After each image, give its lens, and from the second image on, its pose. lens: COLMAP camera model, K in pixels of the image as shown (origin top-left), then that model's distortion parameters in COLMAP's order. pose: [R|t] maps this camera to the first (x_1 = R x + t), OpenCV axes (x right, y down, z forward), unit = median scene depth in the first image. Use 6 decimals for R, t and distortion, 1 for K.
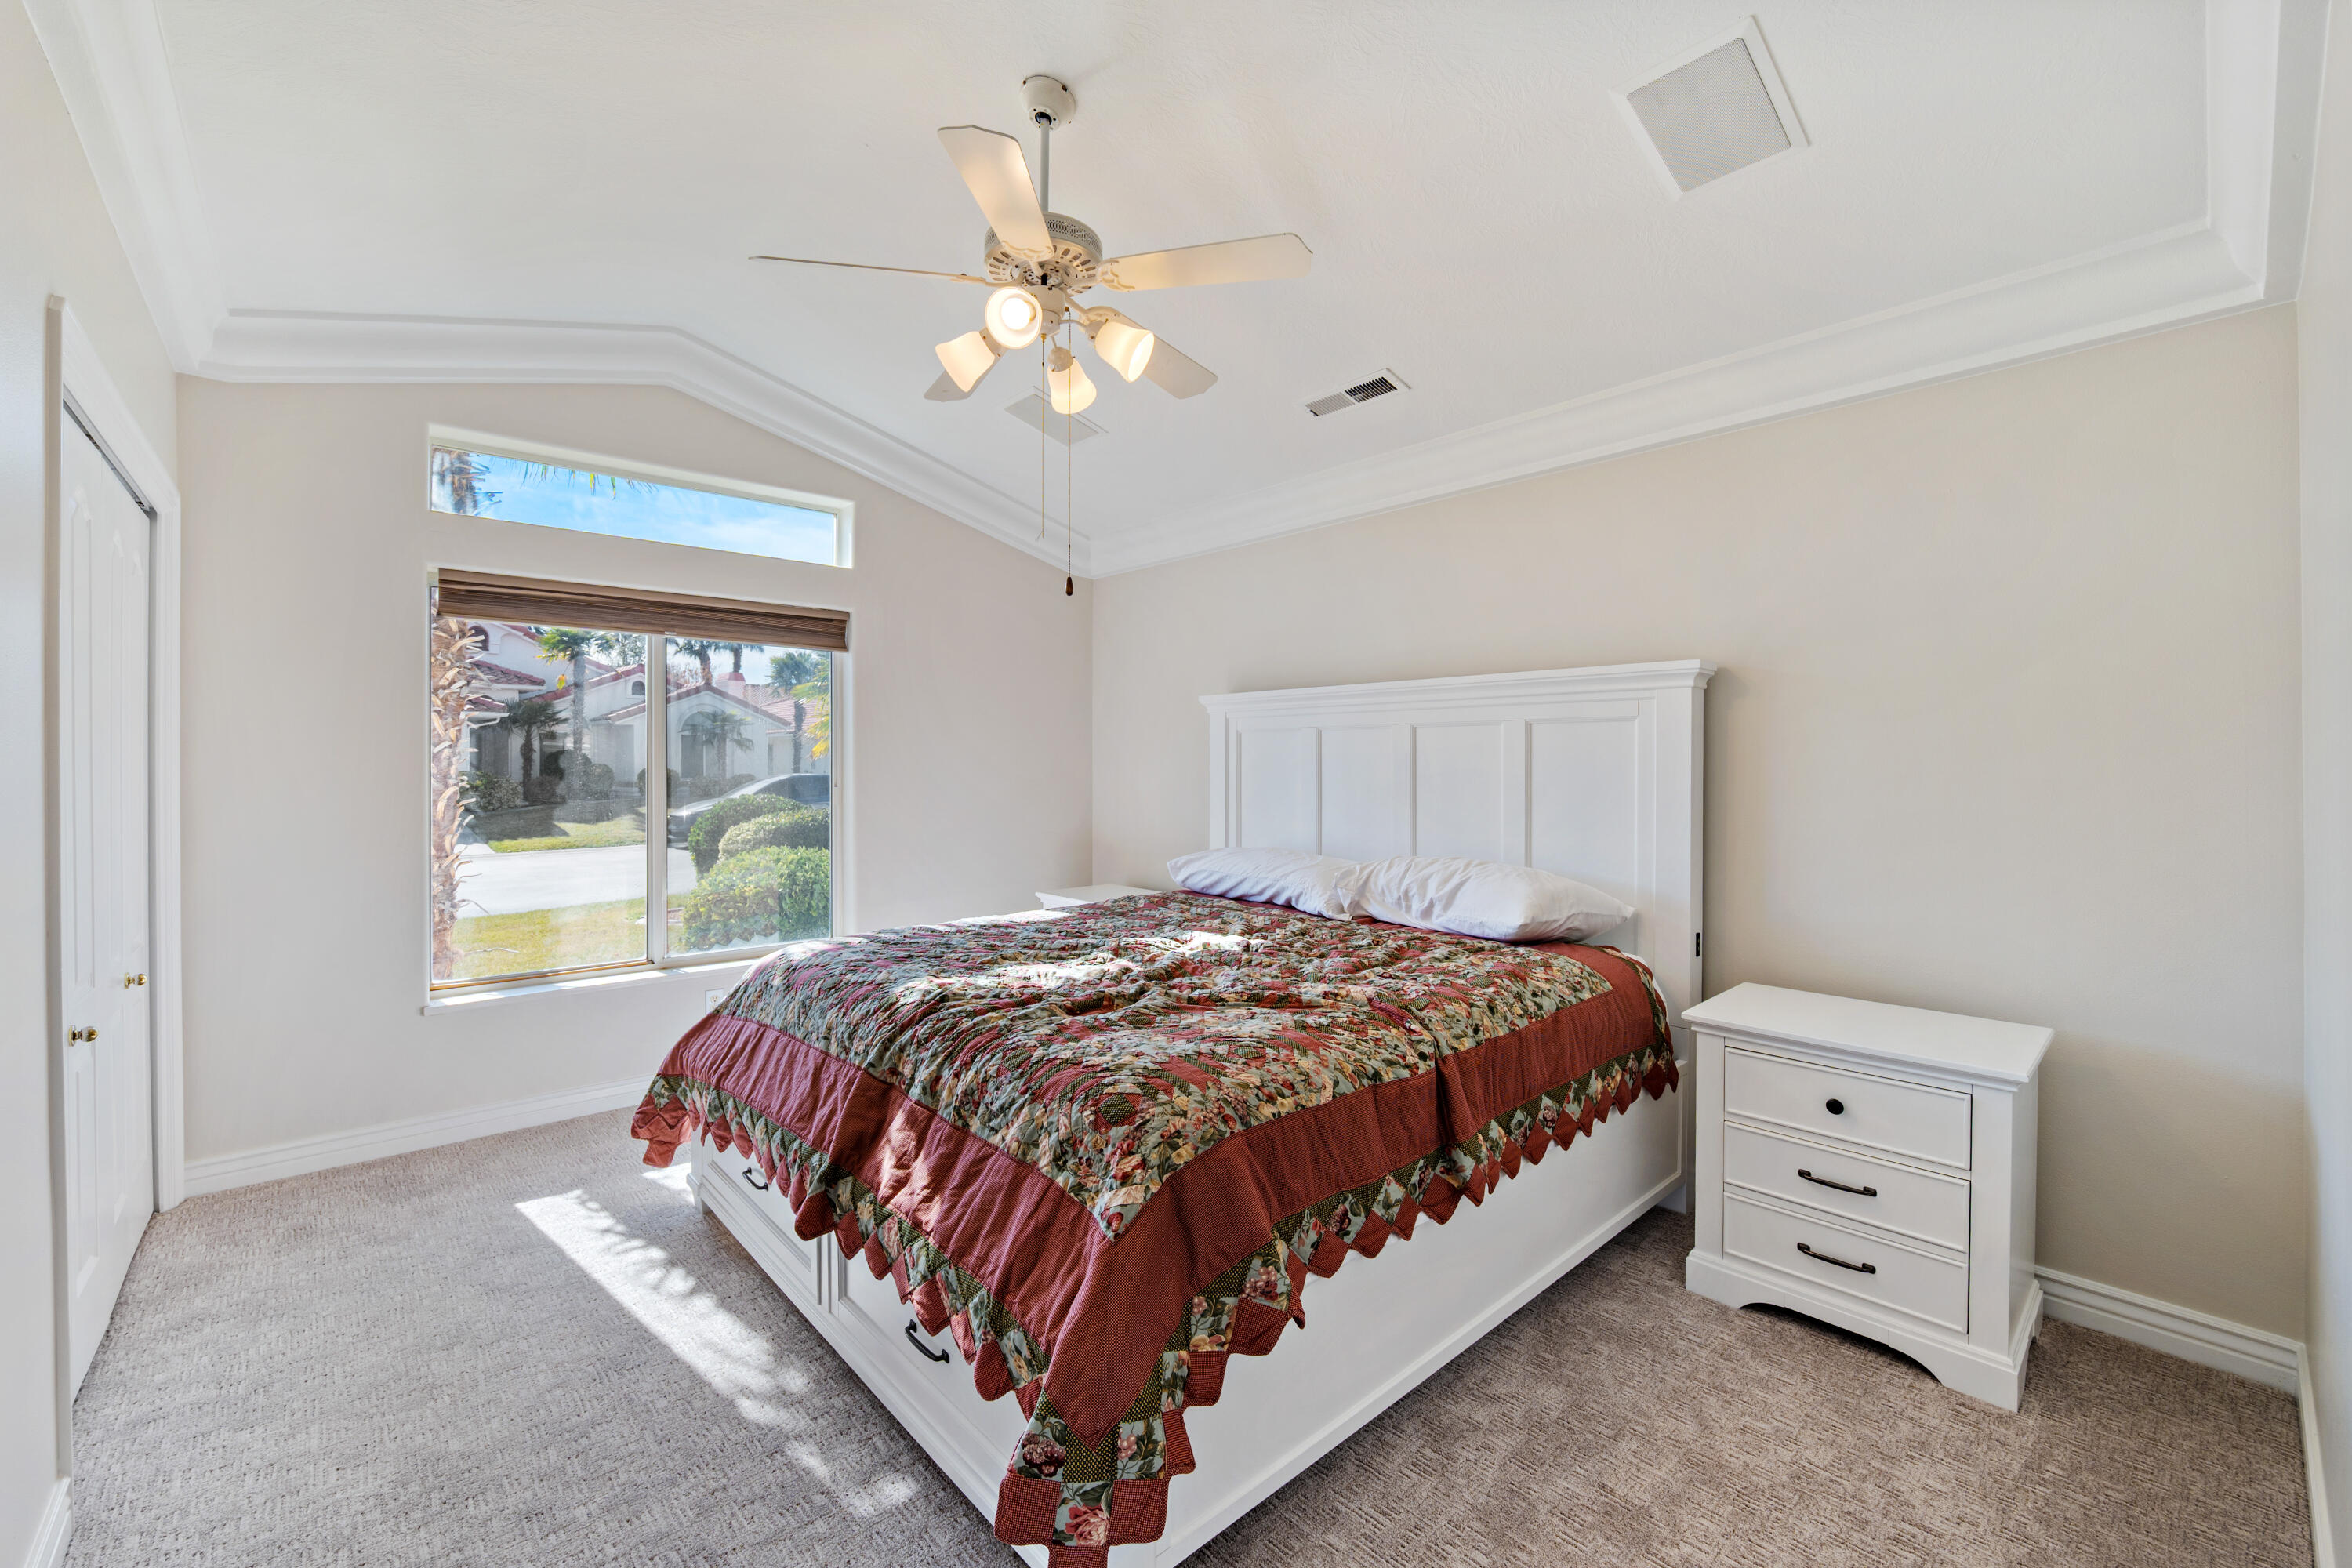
lens RADIAL K [[962.3, 0, 1175.5], [0, 962.3, 776.6], [0, 0, 1]] dist [-0.010815, 0.000773]
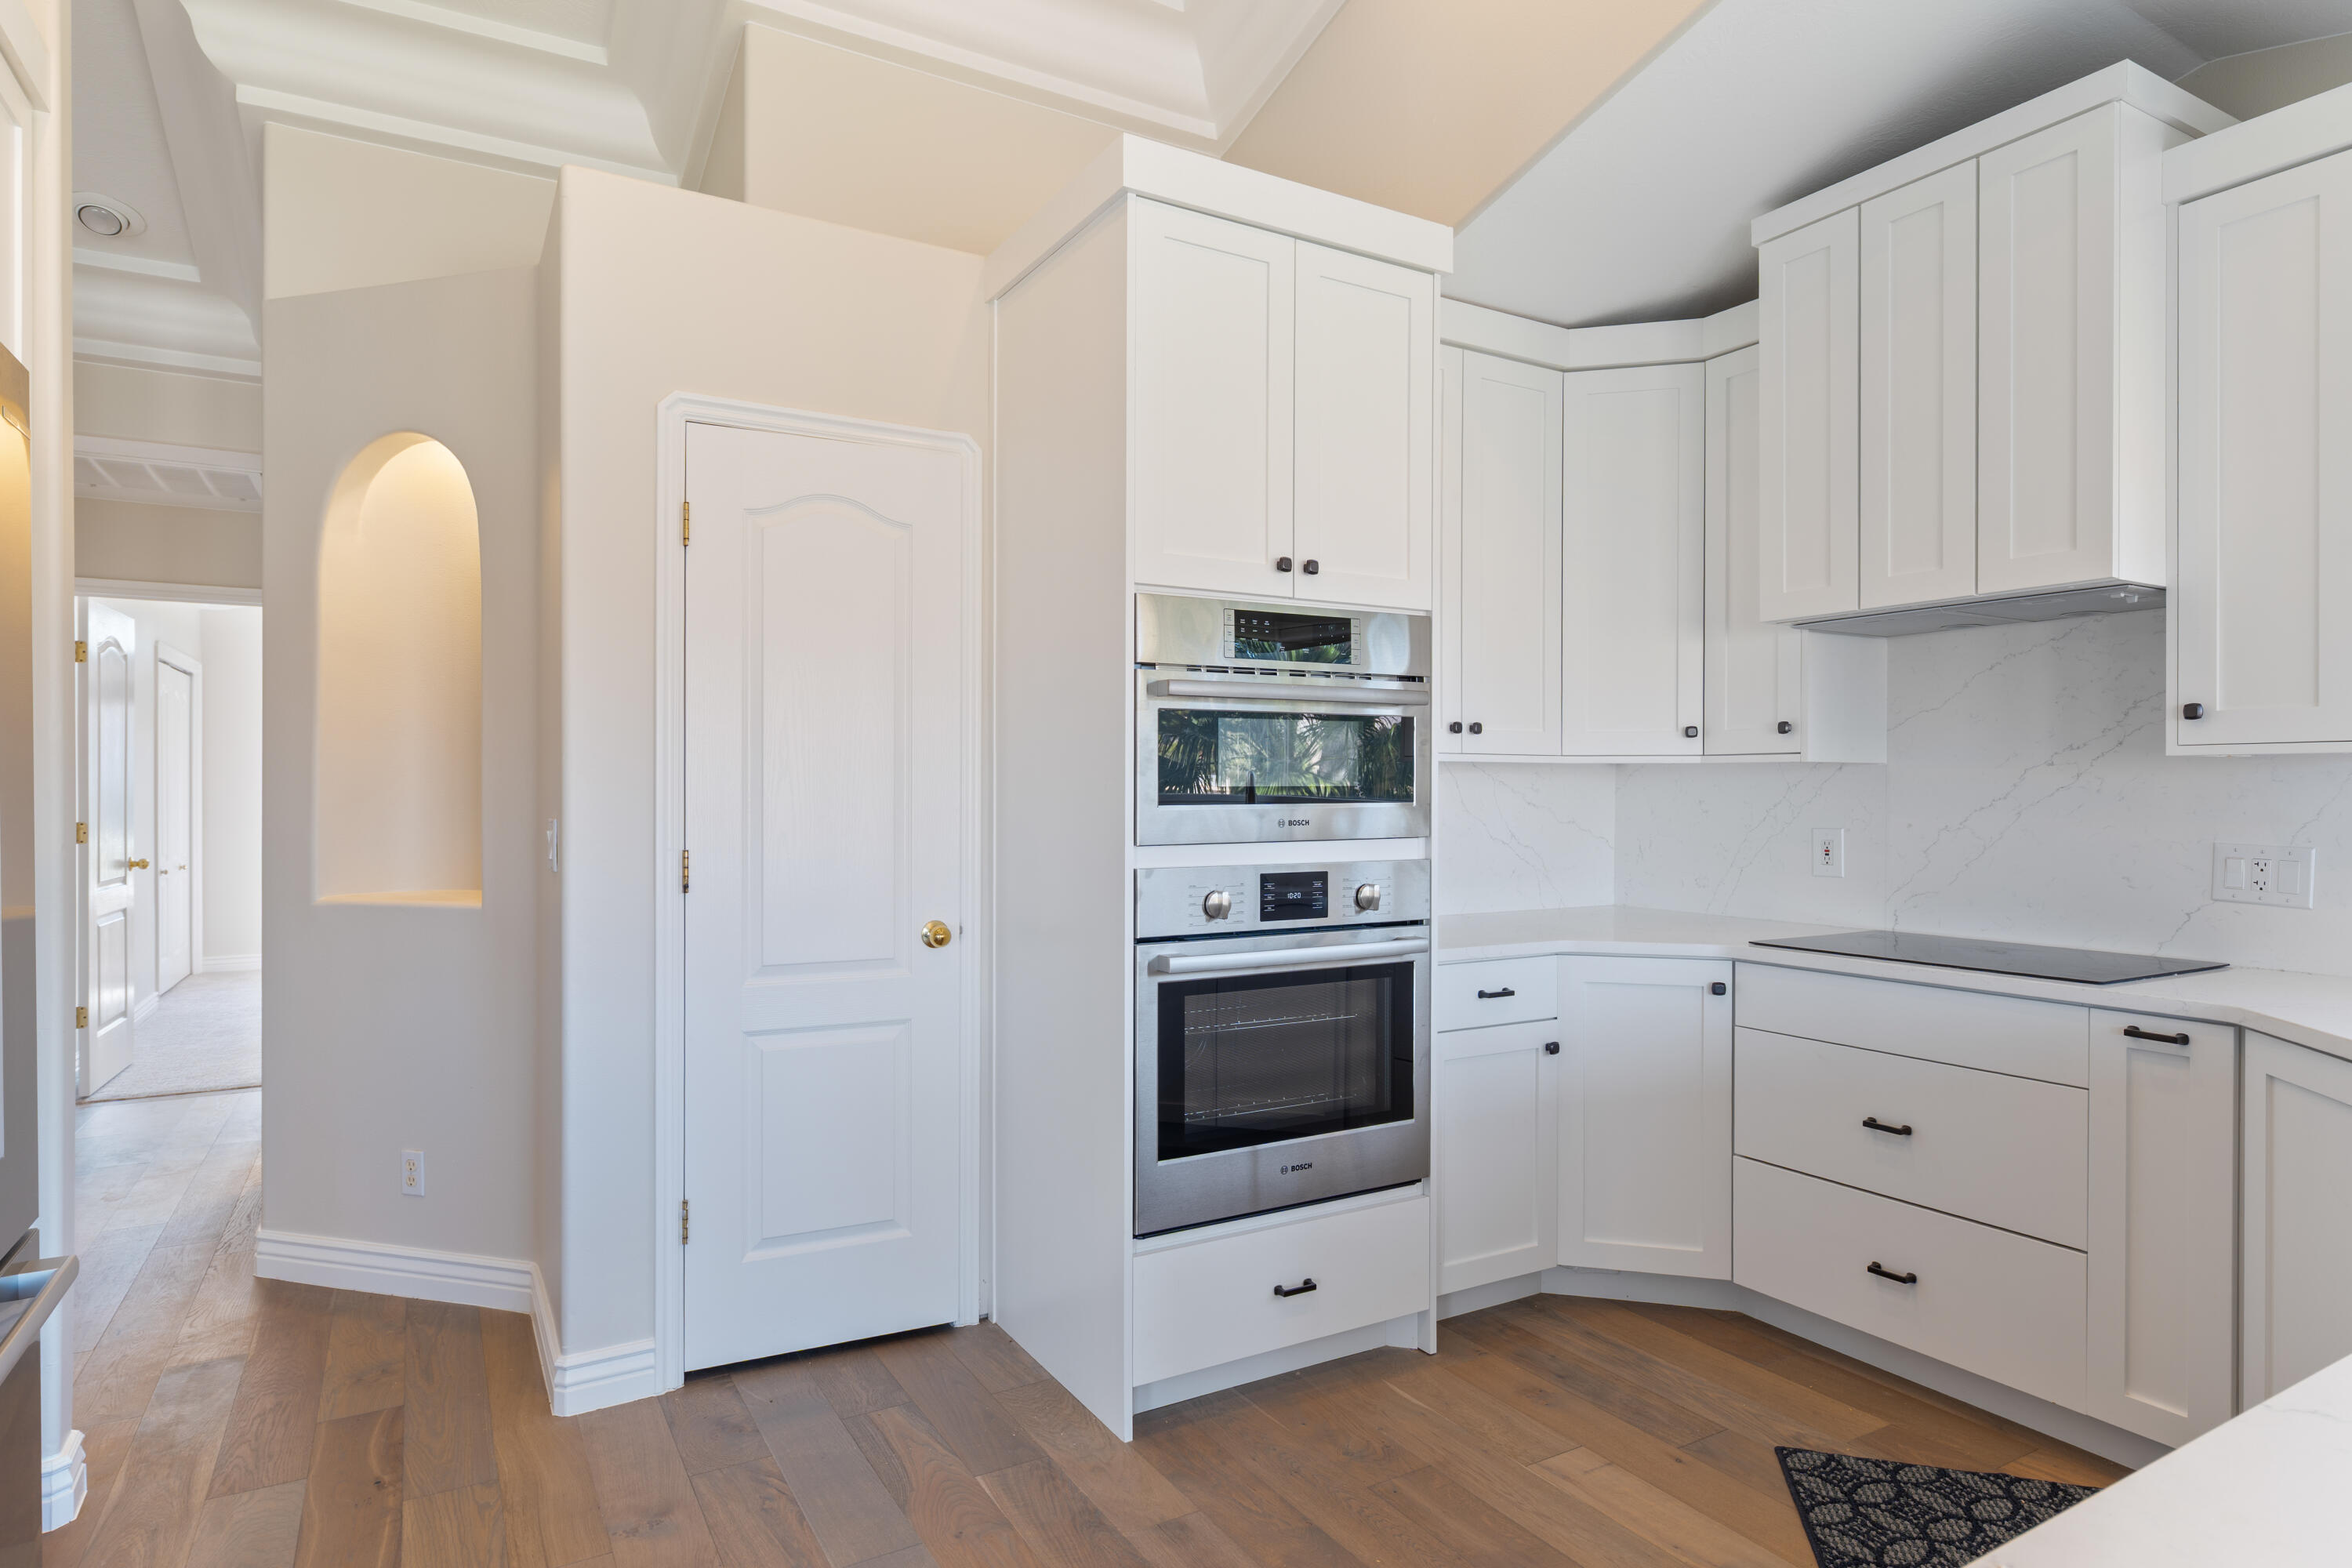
lens RADIAL K [[1318.7, 0, 1187.3], [0, 1318.7, 781.3], [0, 0, 1]] dist [0.001599, 0.000373]
pose [[0.979542, -0.000931, -0.201237, 2.107677], [-0.000697, 0.999968, -0.008017, 0.017862], [0.201238, 0.007993, 0.979510, -1.799007]]
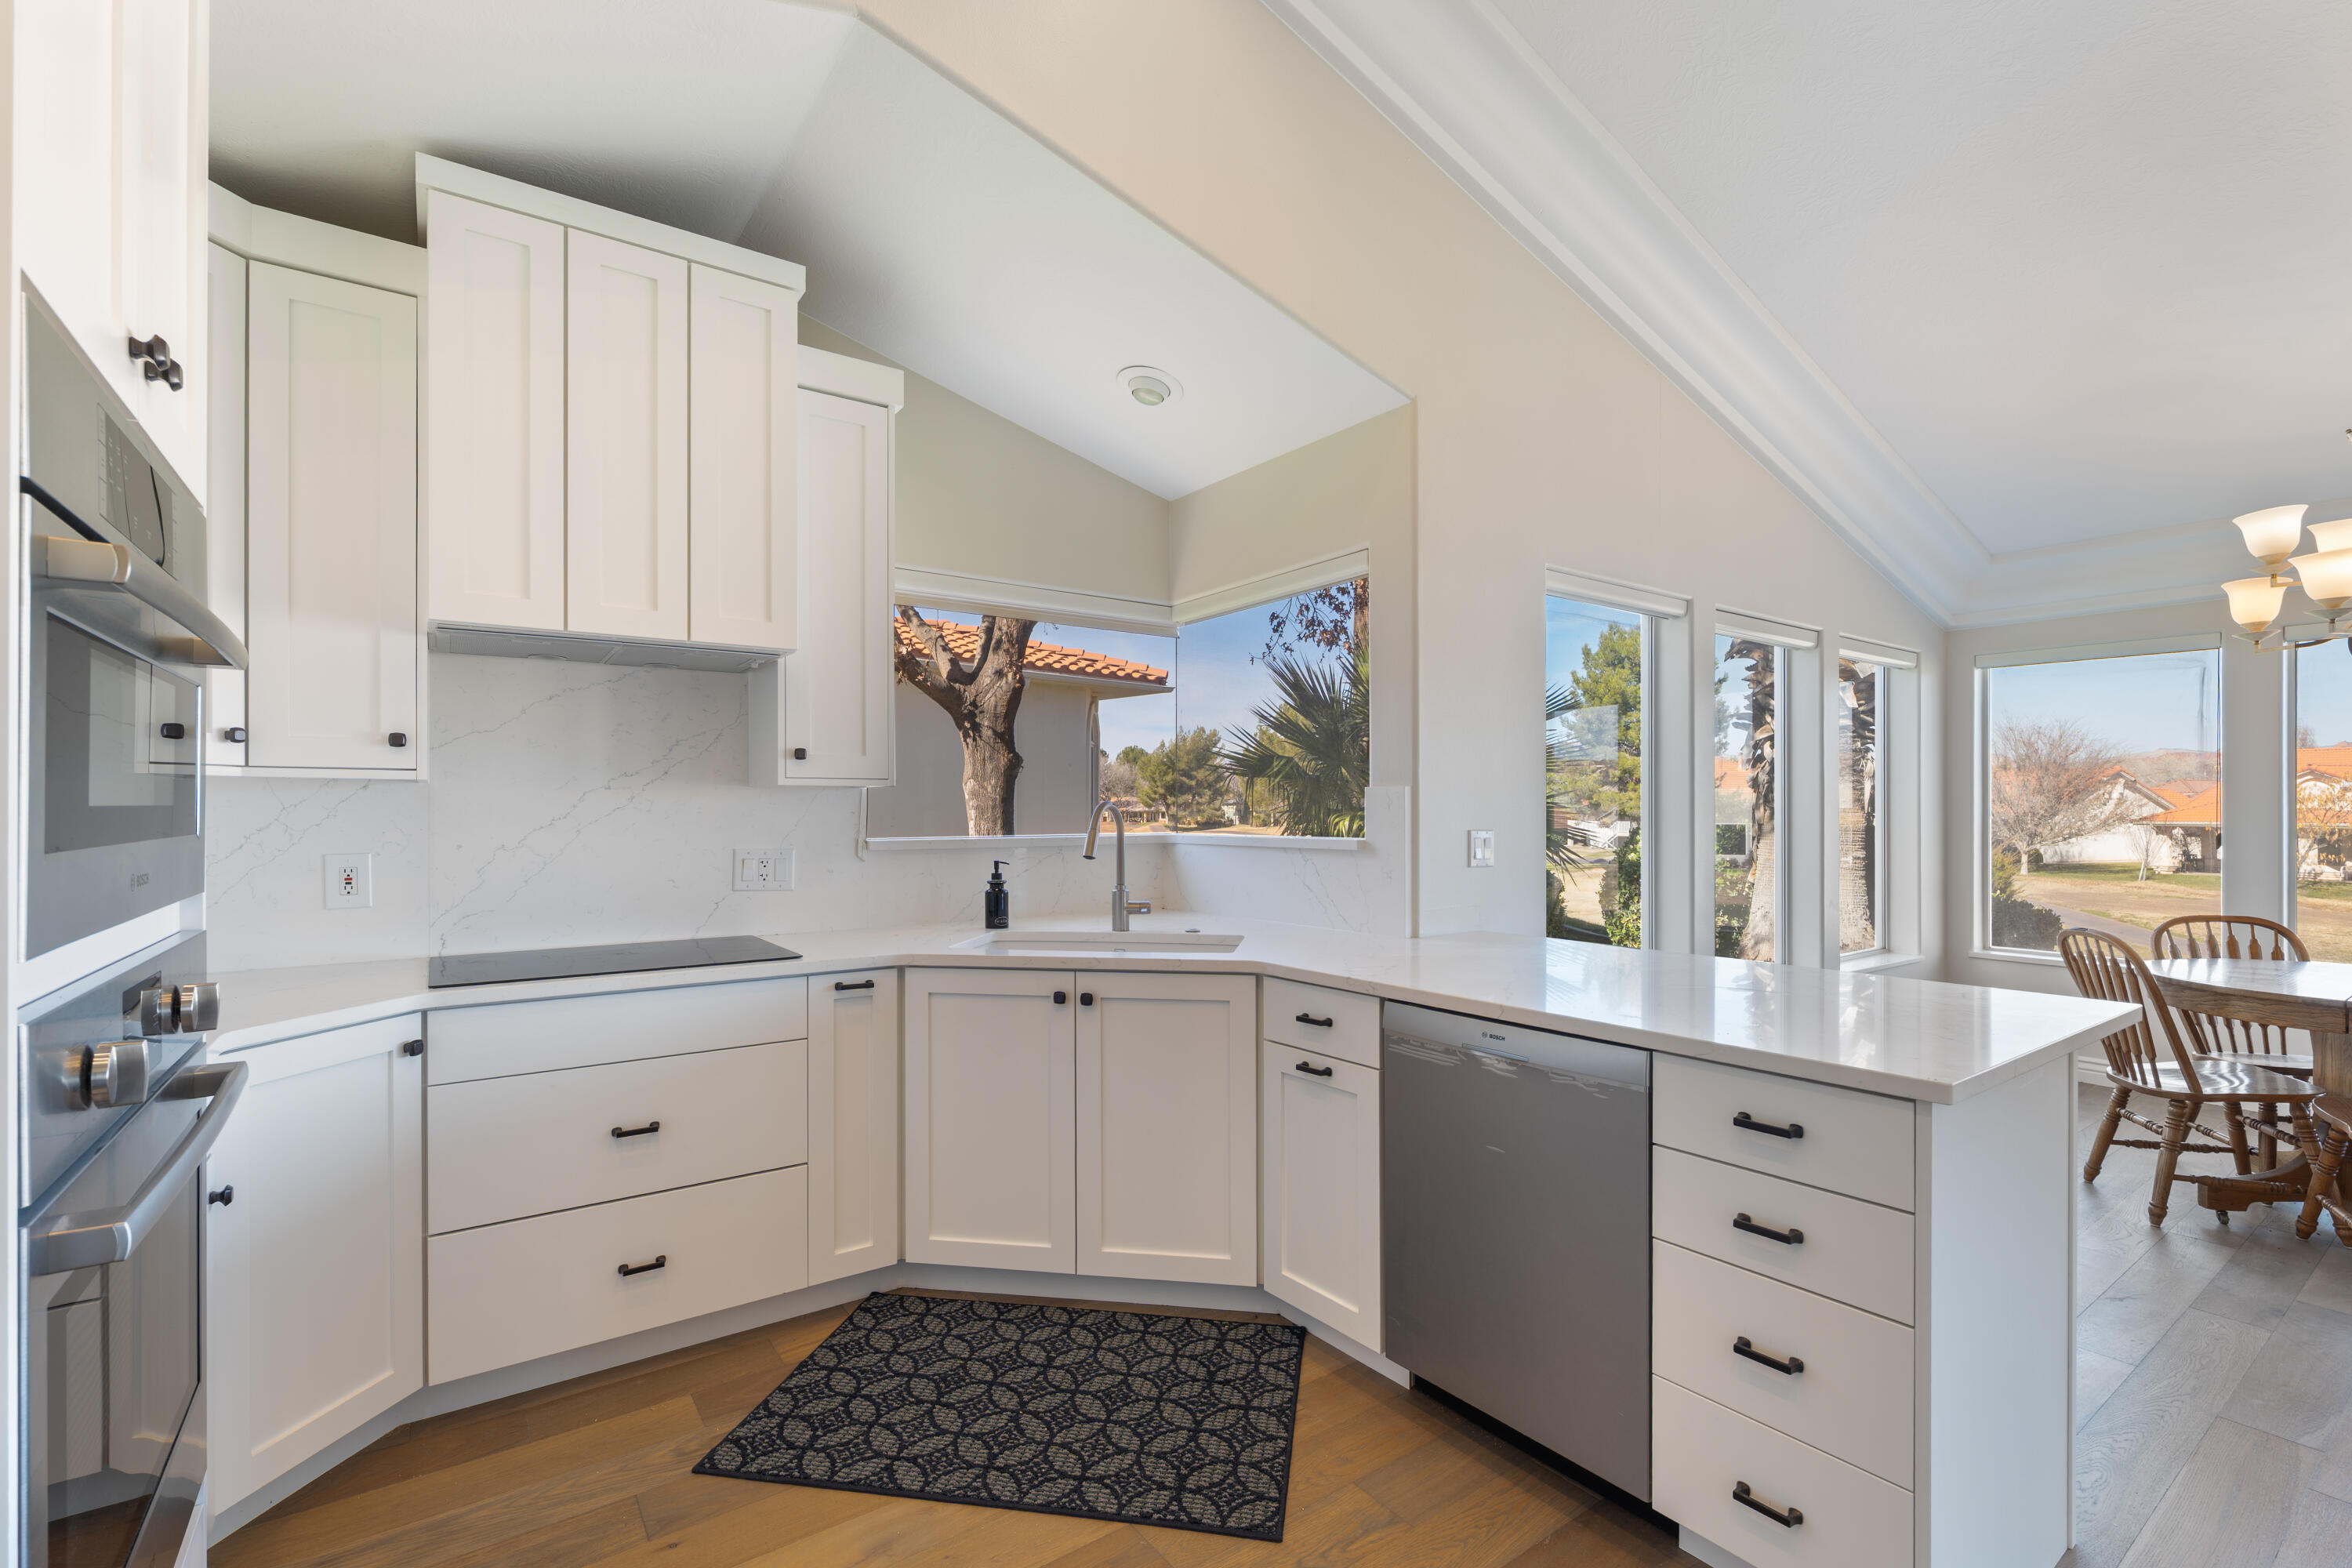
lens RADIAL K [[1036.3, 0, 1190.1], [0, 1036.3, 802.8], [0, 0, 1]] dist [0.000145, -0.000858]
pose [[0.105608, 0.005374, 0.994393, -1.477074], [0.001775, 0.999983, -0.005593, -0.003929], [-0.994406, 0.002356, 0.105597, 2.560152]]
